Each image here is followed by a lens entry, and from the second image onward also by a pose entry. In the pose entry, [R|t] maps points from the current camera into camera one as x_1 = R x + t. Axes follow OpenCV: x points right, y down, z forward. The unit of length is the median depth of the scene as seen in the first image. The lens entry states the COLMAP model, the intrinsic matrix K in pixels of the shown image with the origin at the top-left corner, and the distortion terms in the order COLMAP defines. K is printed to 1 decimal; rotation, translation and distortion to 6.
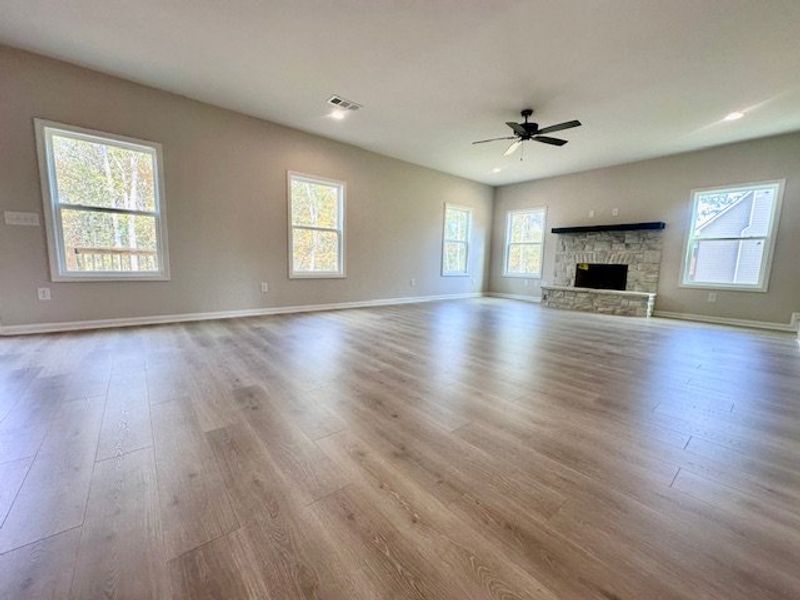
lens RADIAL K [[322.4, 0, 402.1], [0, 322.4, 300.8], [0, 0, 1]] dist [-0.000865, -0.000006]
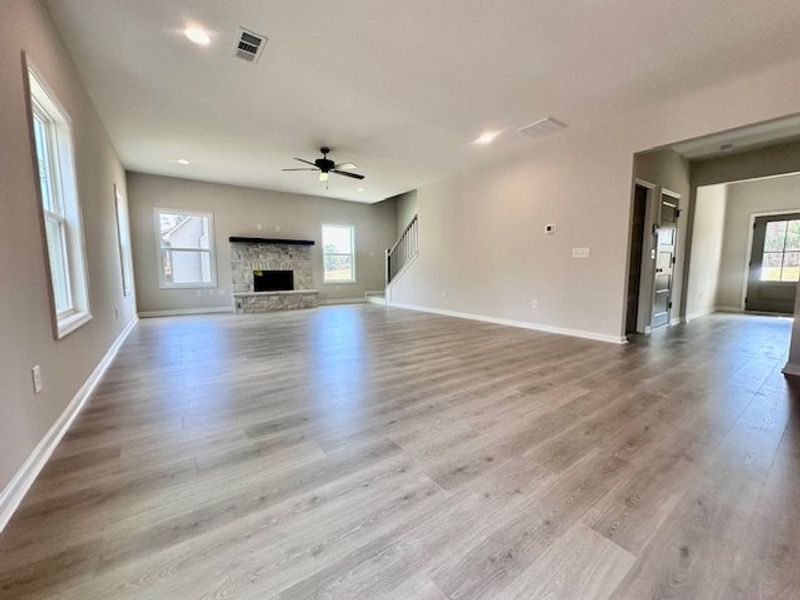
lens RADIAL K [[322.4, 0, 402.1], [0, 322.4, 300.8], [0, 0, 1]] dist [-0.000865, -0.000006]
pose [[0.062256, -0.130634, 0.989474, -0.579077], [0.123234, 0.984817, 0.122266, -0.093583], [-0.990423, 0.114325, 0.077409, 0.457934]]
